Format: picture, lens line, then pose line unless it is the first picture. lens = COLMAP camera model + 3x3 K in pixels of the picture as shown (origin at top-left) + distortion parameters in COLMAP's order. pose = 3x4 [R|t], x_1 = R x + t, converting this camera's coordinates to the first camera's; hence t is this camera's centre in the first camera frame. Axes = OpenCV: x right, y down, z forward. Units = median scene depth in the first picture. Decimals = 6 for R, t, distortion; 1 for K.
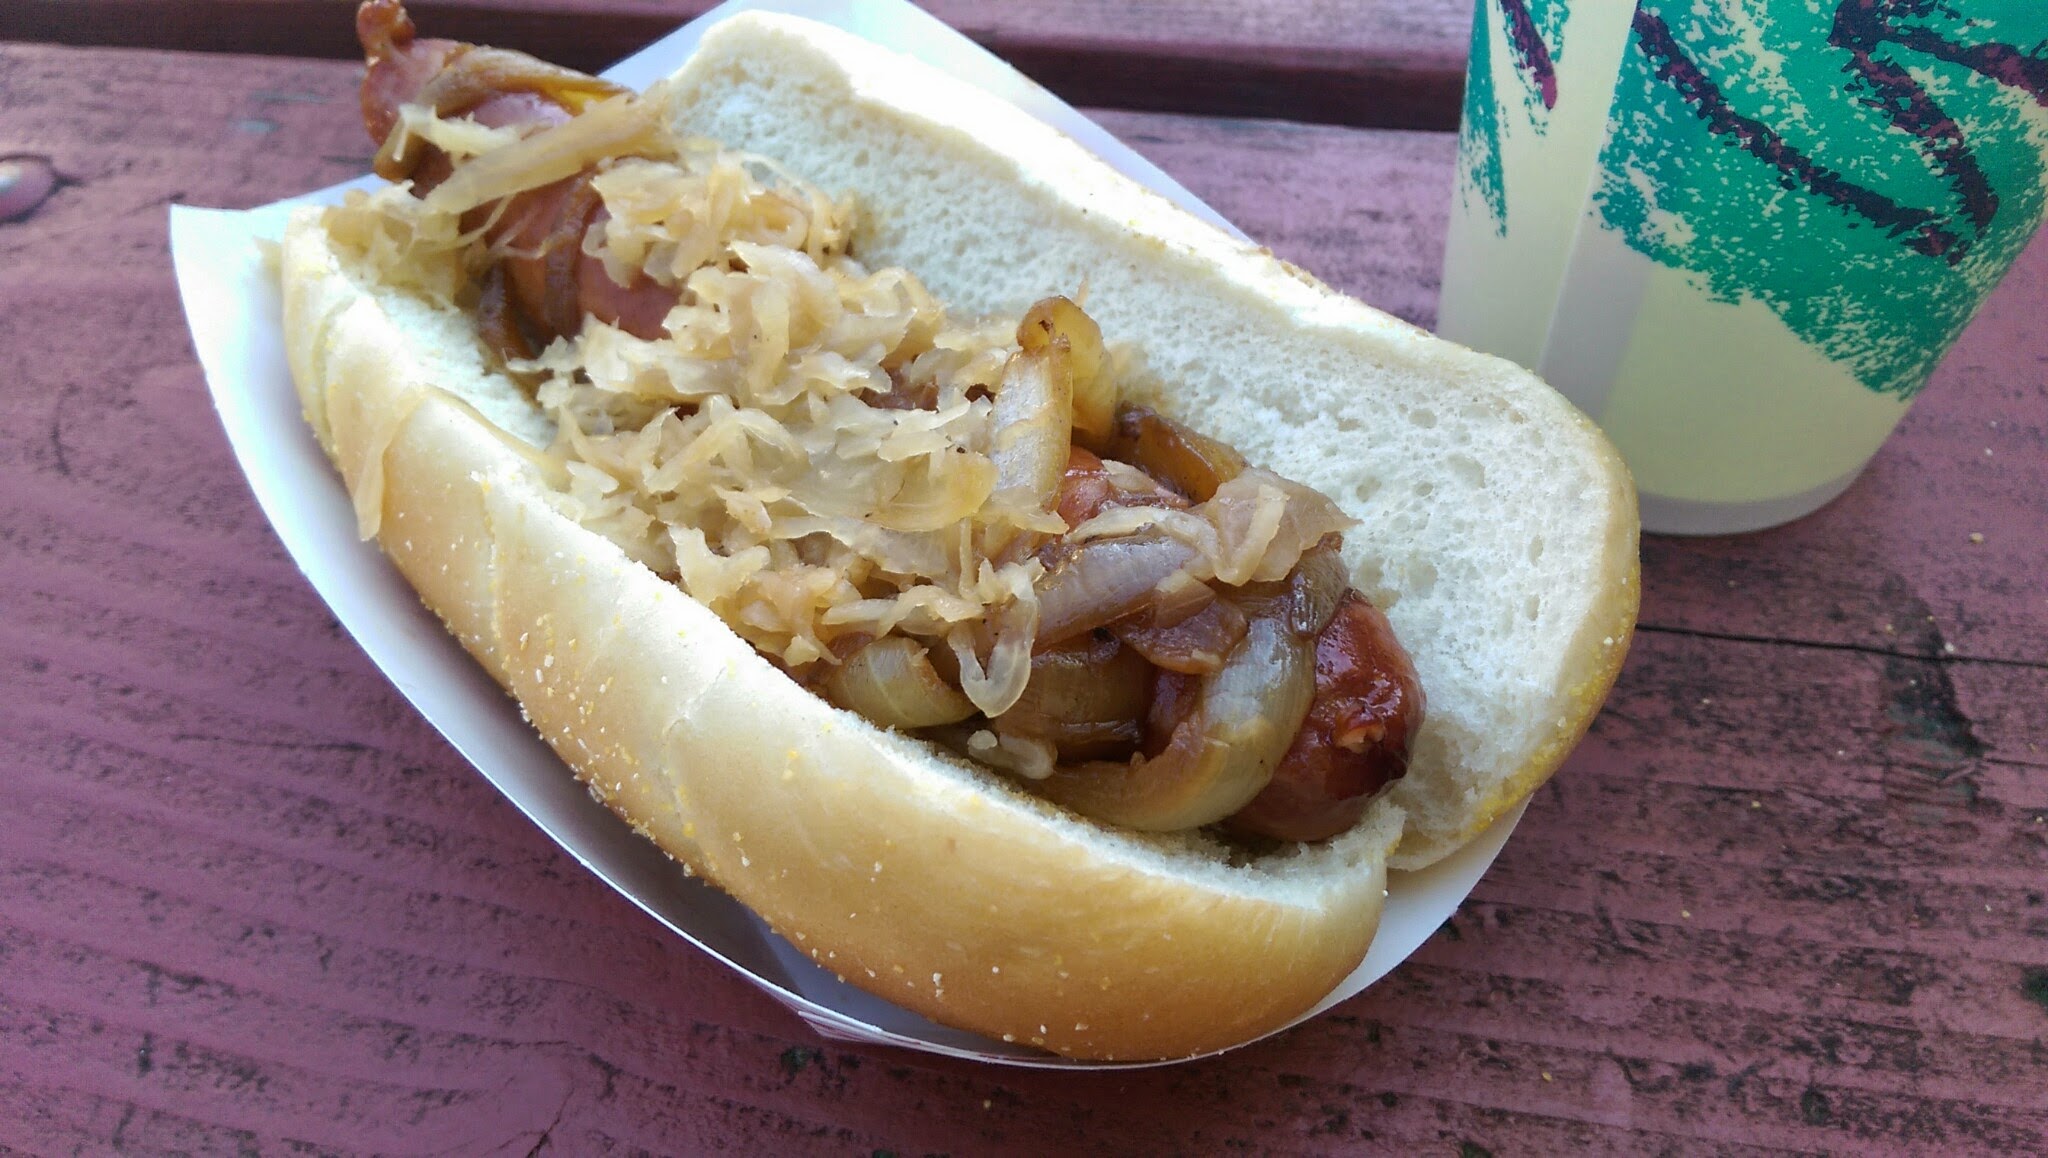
lens RADIAL K [[1547.8, 0, 995.4], [0, 1547.8, 530.9], [0, 0, 1]] dist [0.079518, -0.176061]
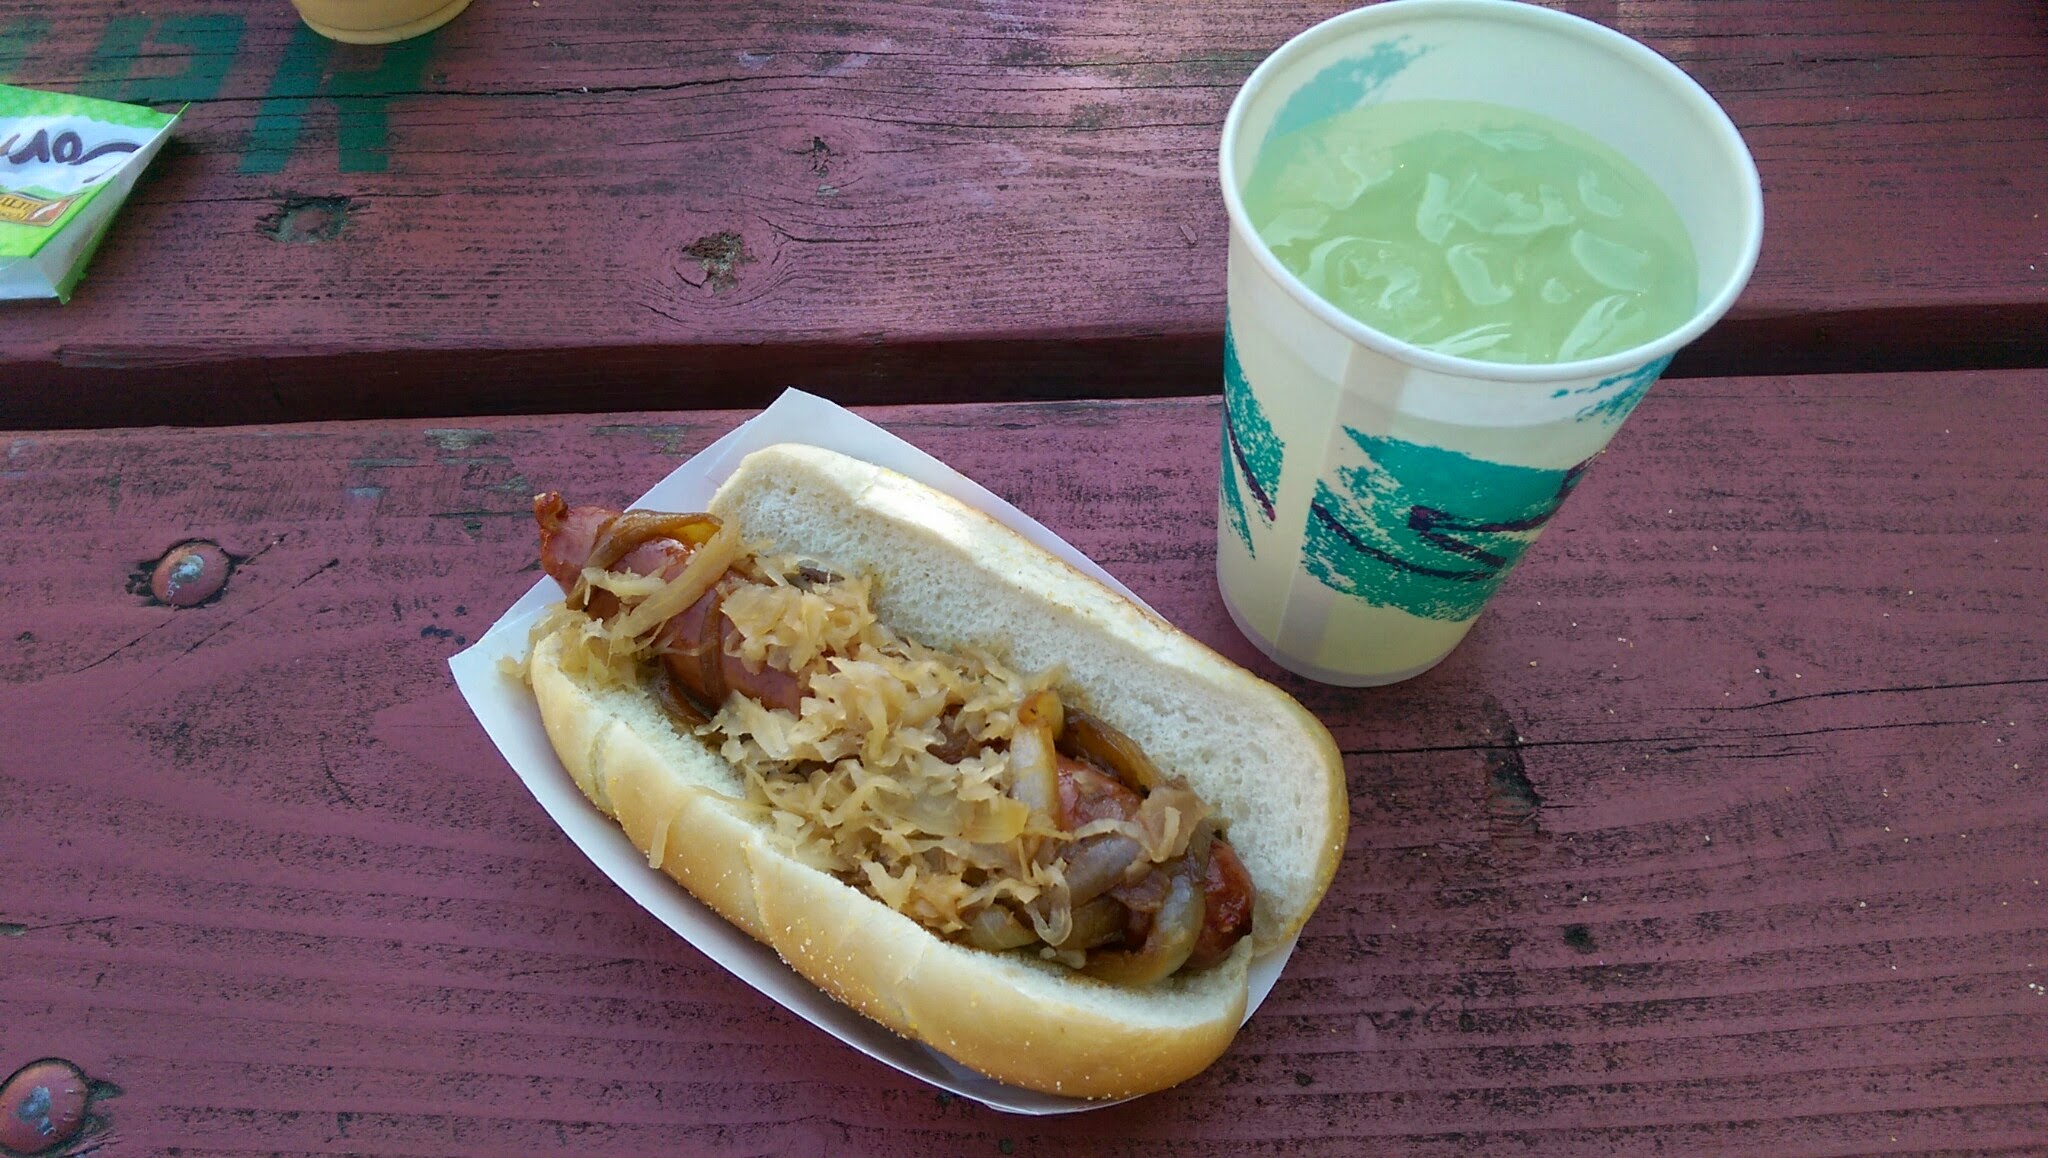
lens RADIAL K [[1547.8, 0, 995.4], [0, 1547.8, 530.9], [0, 0, 1]] dist [0.079518, -0.176061]
pose [[0.977736, -0.158043, 0.138038, -0.213205], [0.141230, 0.982161, 0.124153, -0.527852], [-0.155197, -0.101894, 0.982615, -0.729774]]
